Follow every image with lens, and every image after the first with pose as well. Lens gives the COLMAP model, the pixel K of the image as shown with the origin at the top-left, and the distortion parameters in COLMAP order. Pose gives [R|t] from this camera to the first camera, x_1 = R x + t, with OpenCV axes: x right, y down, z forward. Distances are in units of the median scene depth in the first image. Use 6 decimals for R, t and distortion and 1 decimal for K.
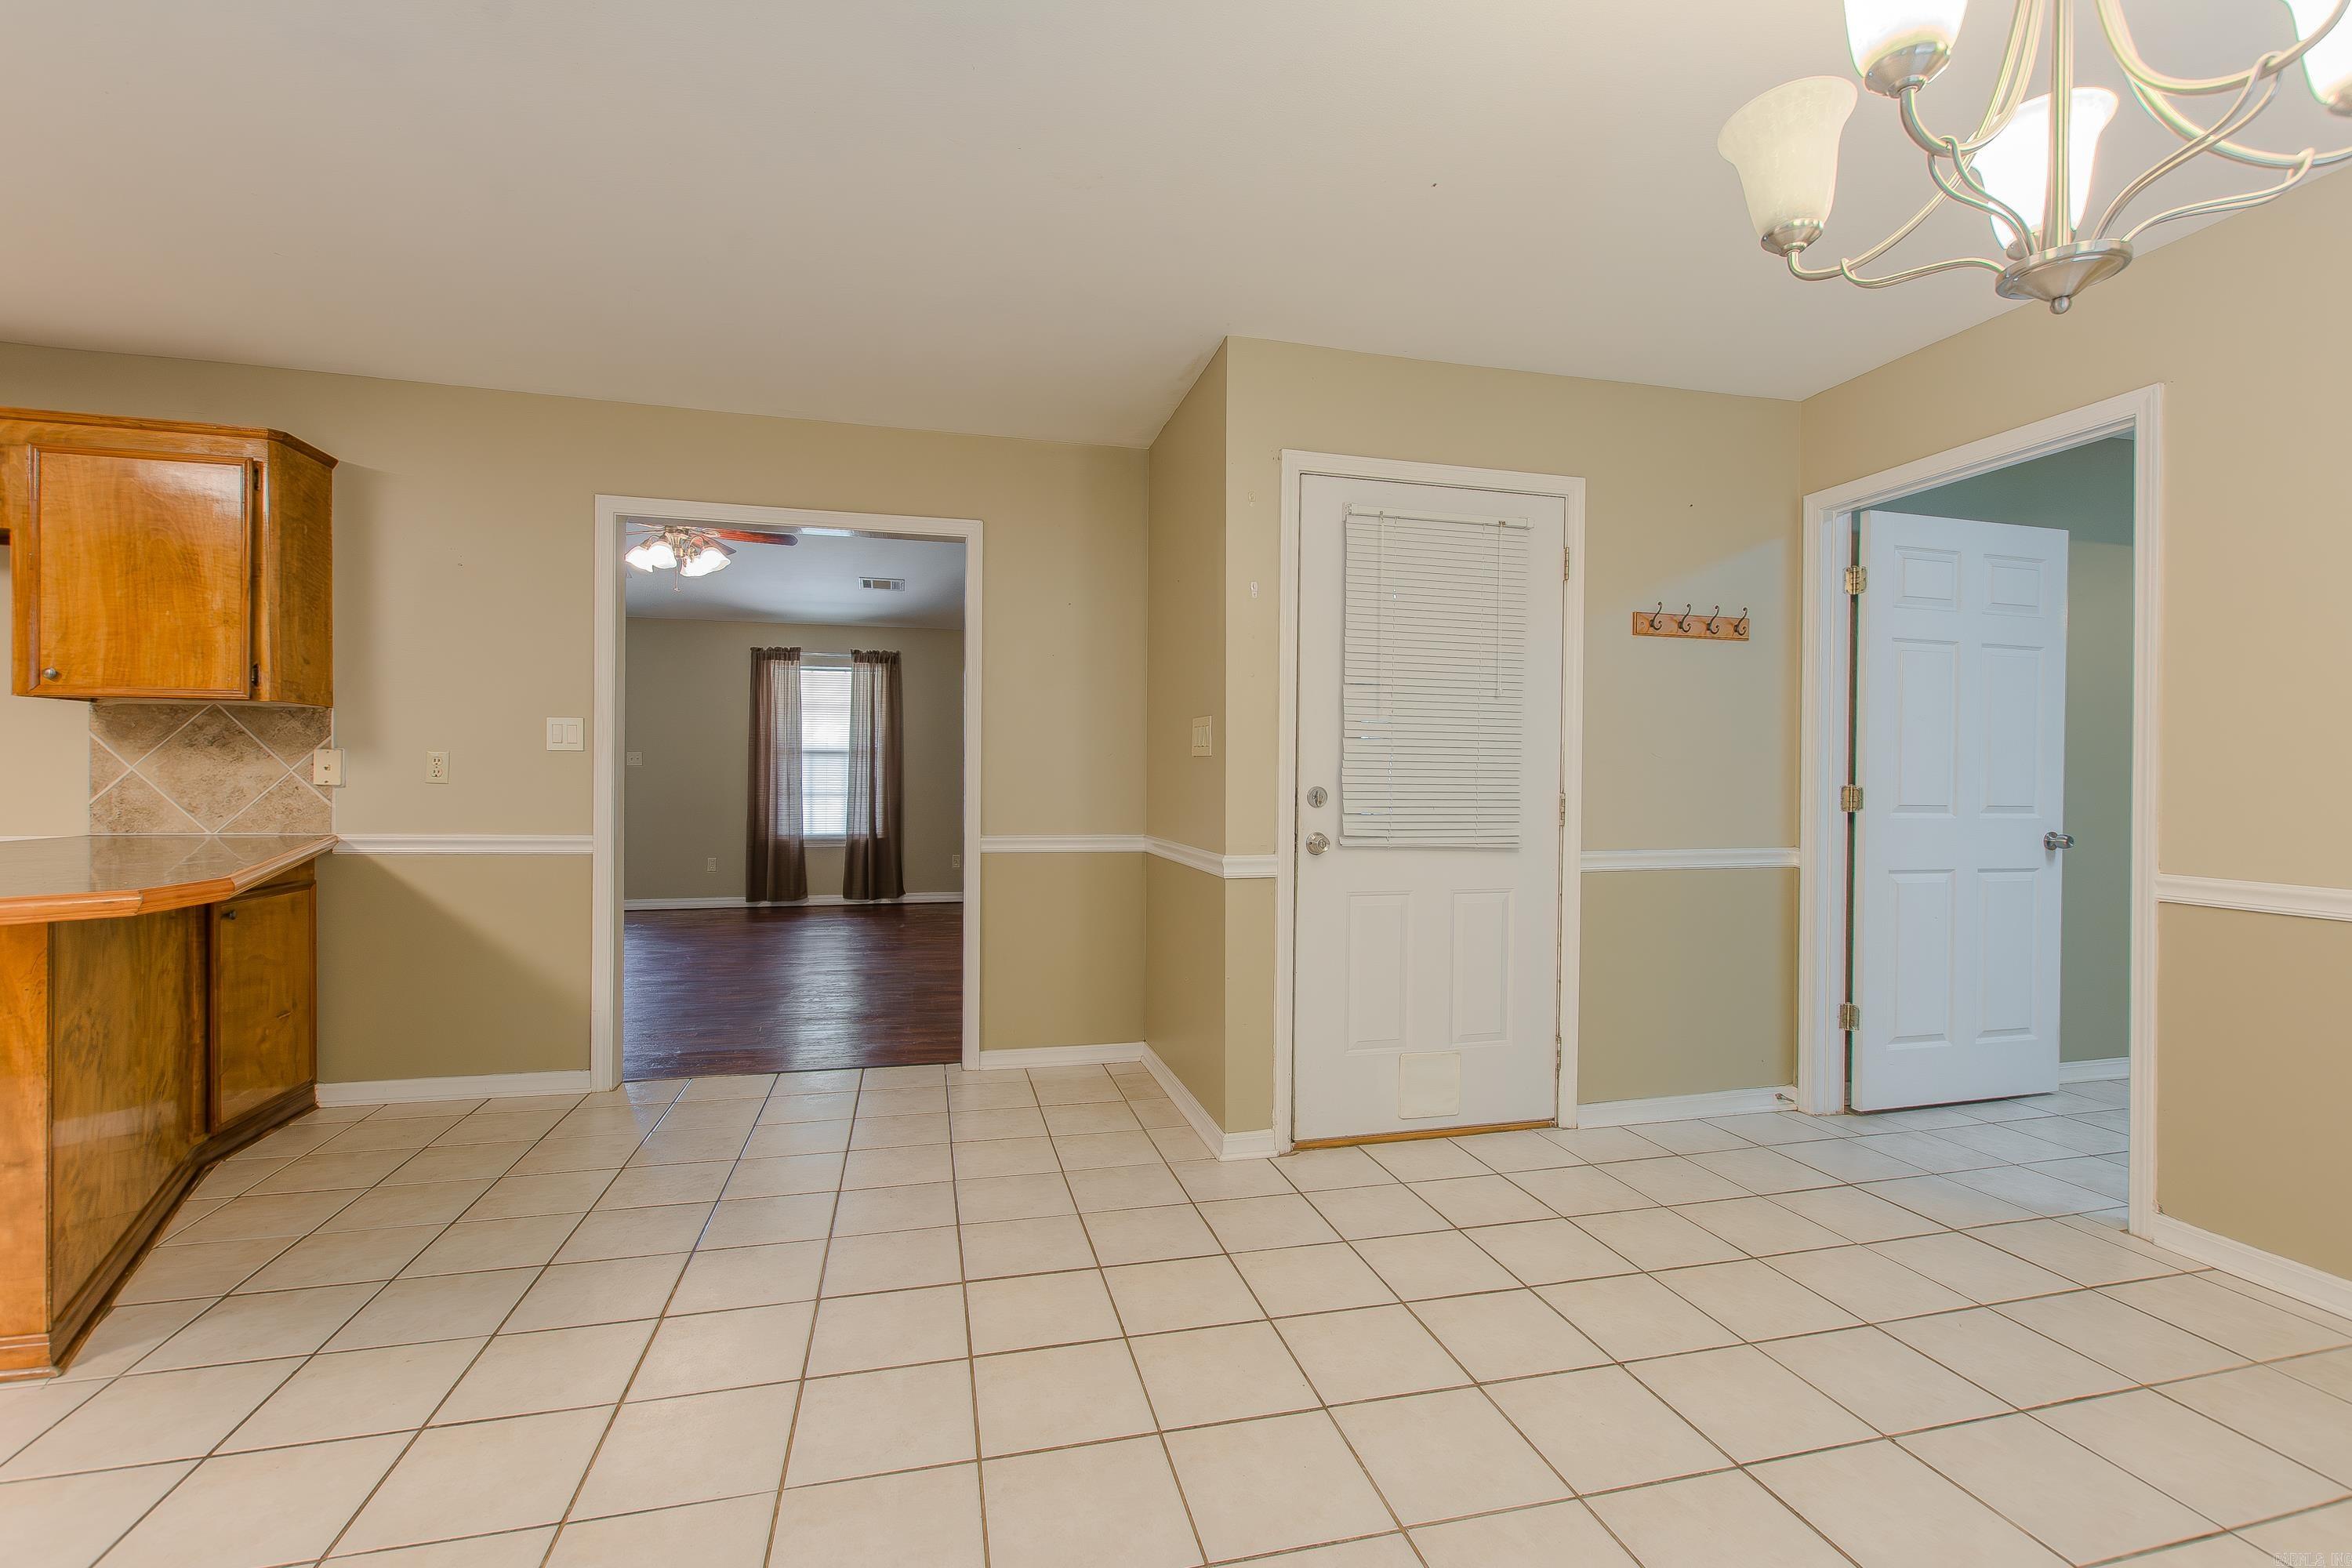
lens RADIAL K [[1027.4, 0, 1186.3], [0, 1027.4, 782.6], [0, 0, 1]] dist [0.009055, -0.004776]
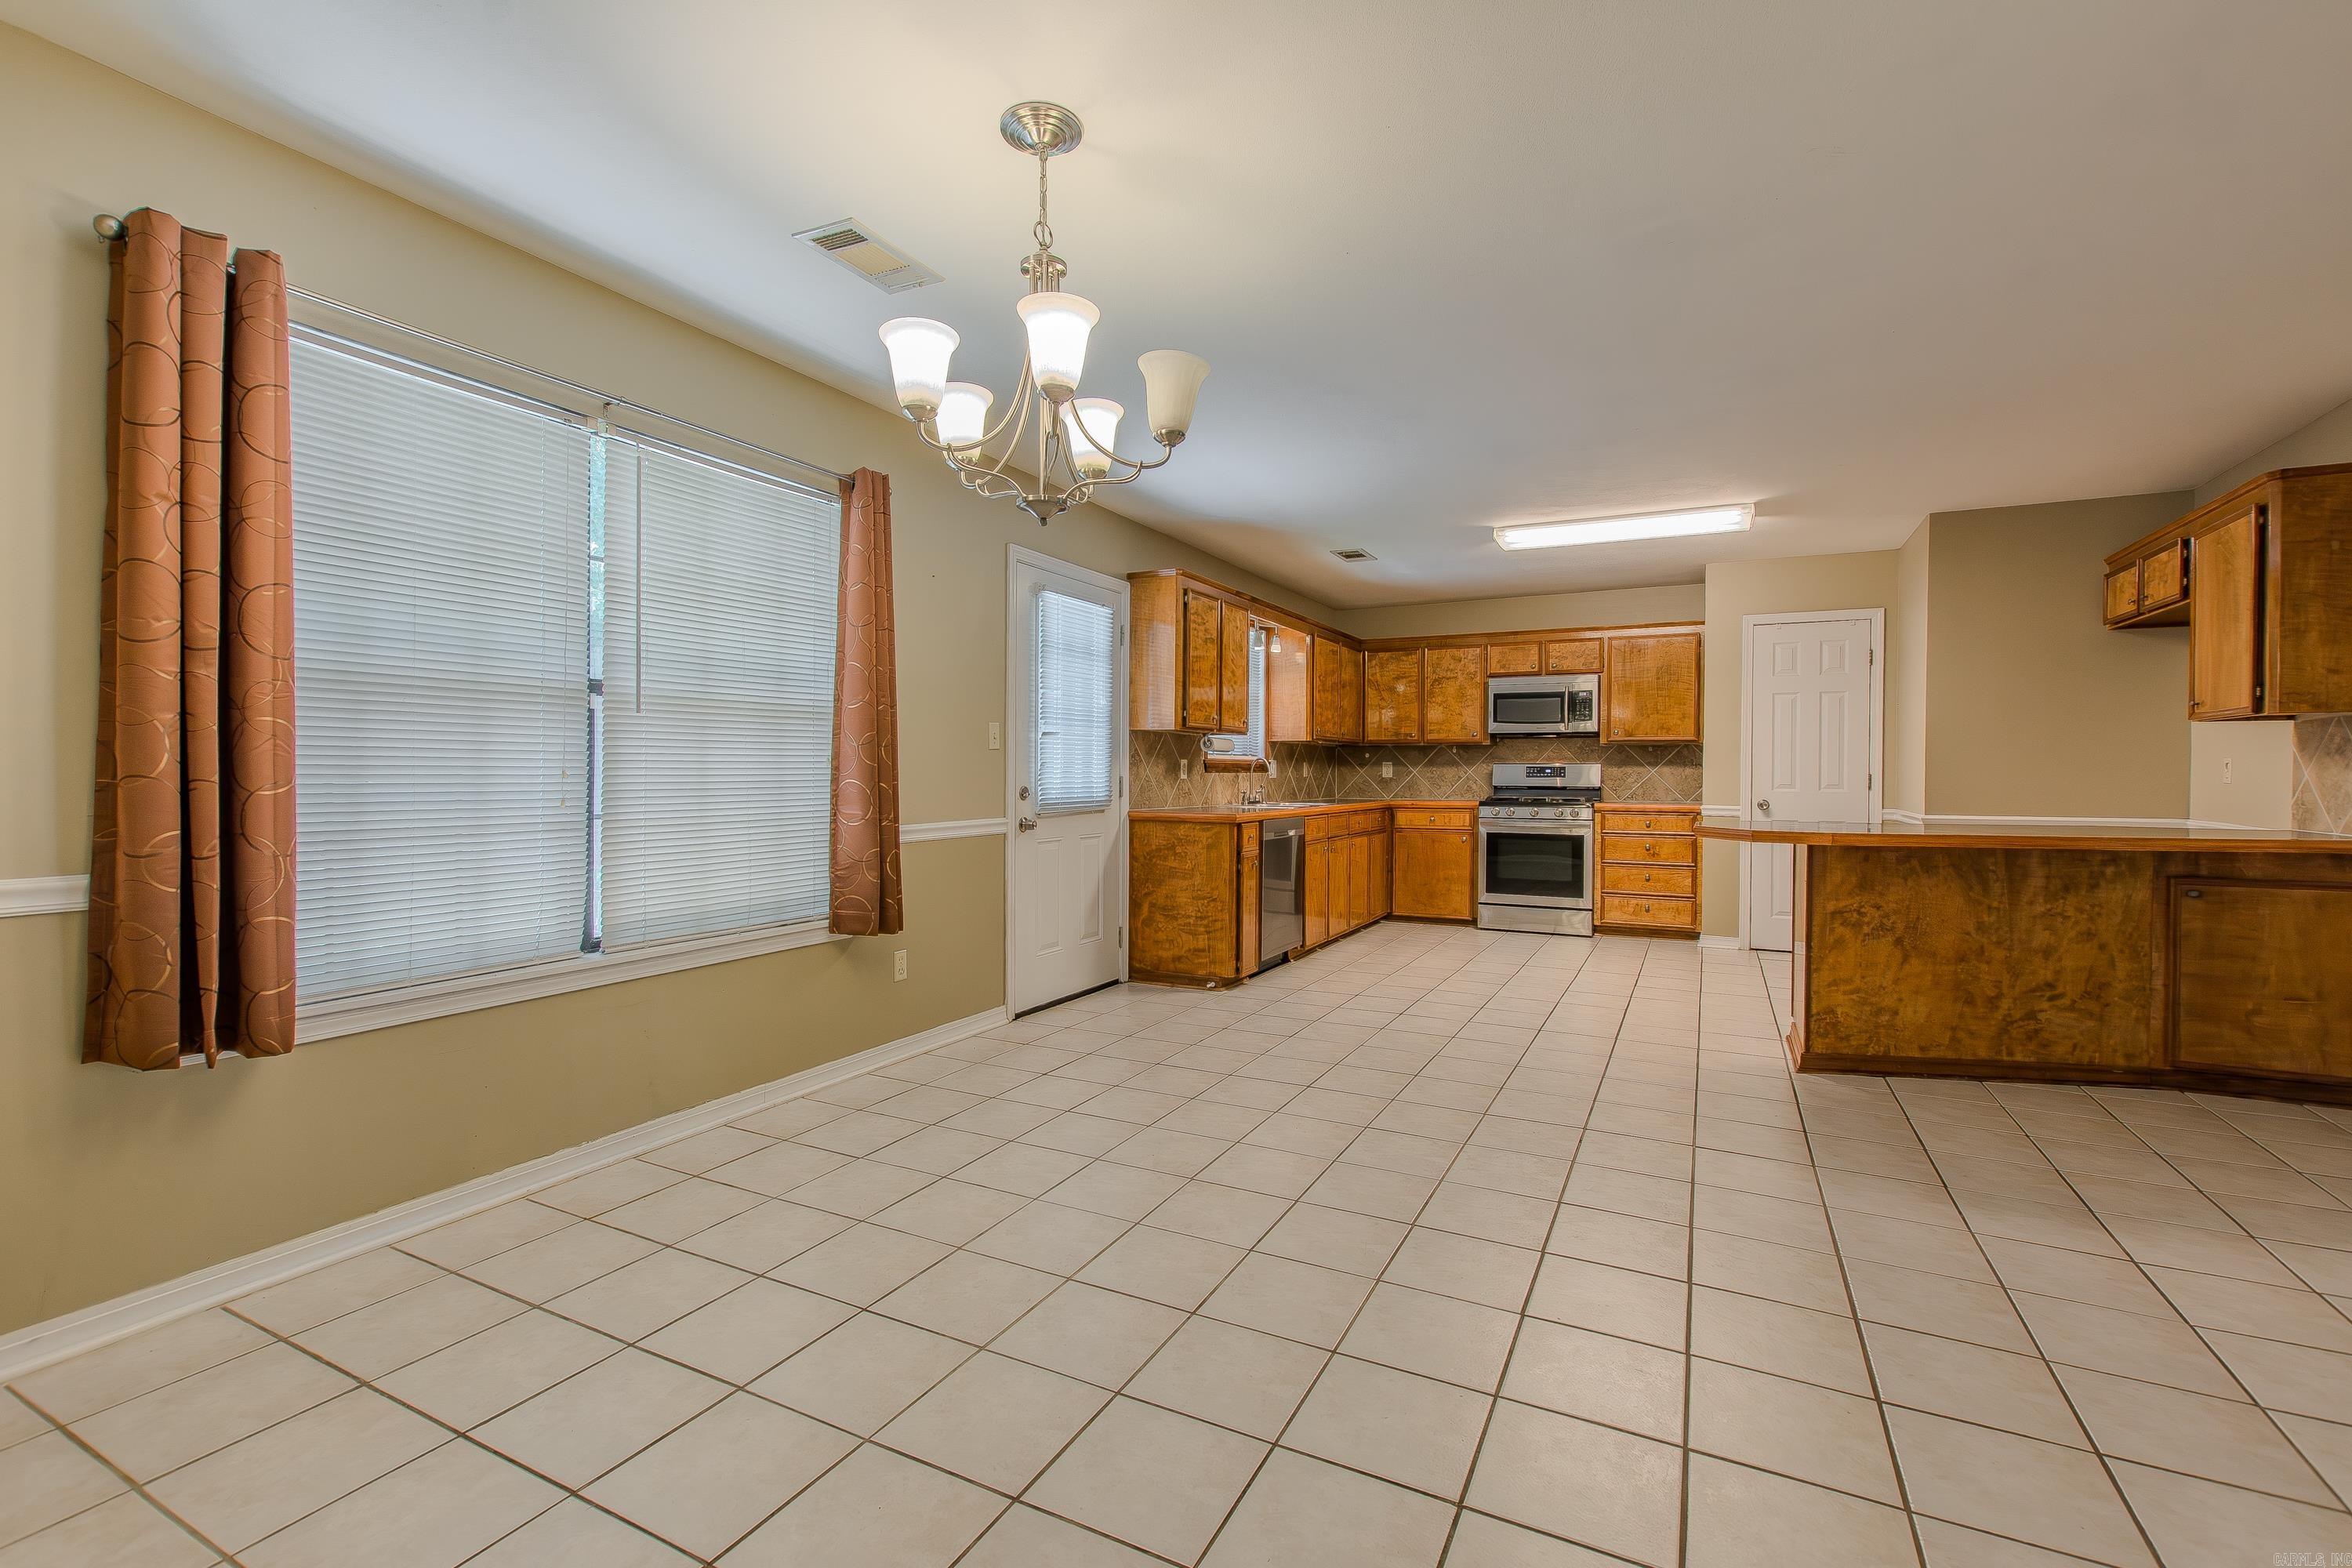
lens RADIAL K [[1027.5, 0, 1184.7], [0, 1027.5, 781.8], [0, 0, 1]] dist [0.001651, -0.000103]
pose [[-0.660896, -0.003925, -0.750467, 0.693051], [-0.016058, 0.999831, 0.008912, 0.003690], [0.750306, 0.017941, -0.660848, 0.808248]]
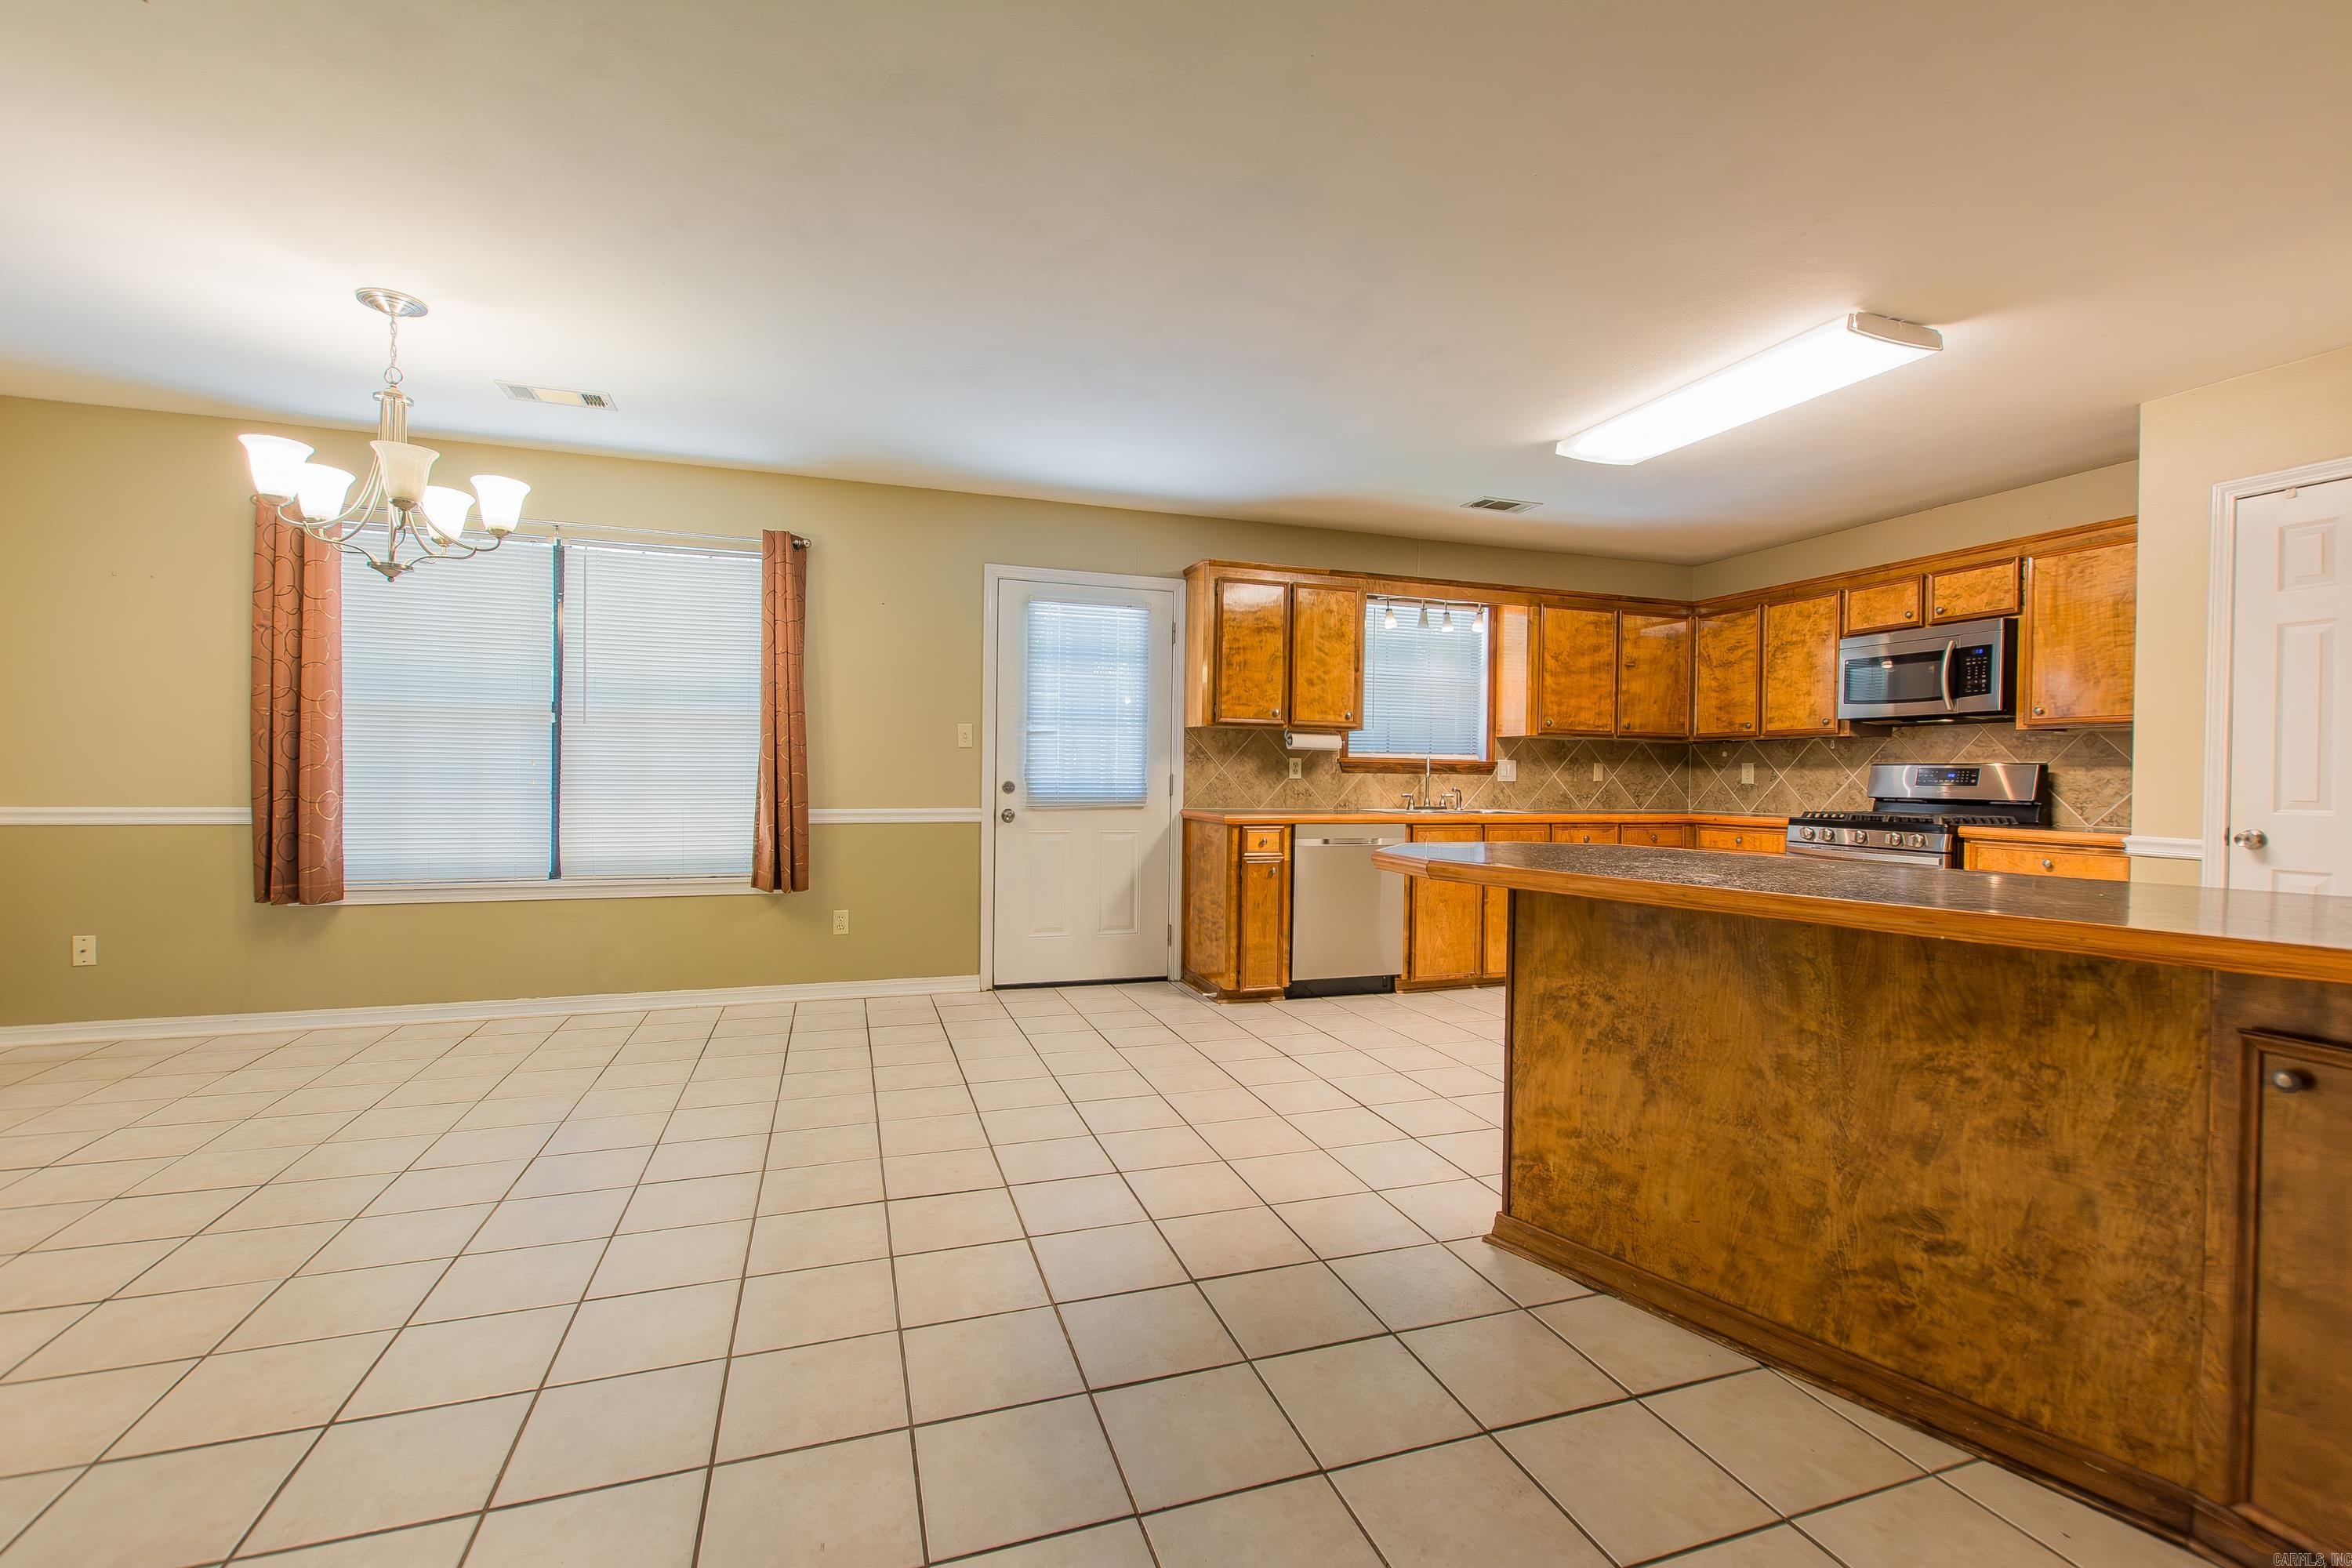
lens RADIAL K [[1016.8, 0, 1181.5], [0, 1016.8, 783.6], [0, 0, 1]] dist [0.001428, -0.000249]
pose [[-0.996717, -0.020535, -0.078319, -0.343174], [-0.021954, 0.999609, 0.017297, -0.002259], [0.077933, 0.018960, -0.996778, 1.260752]]
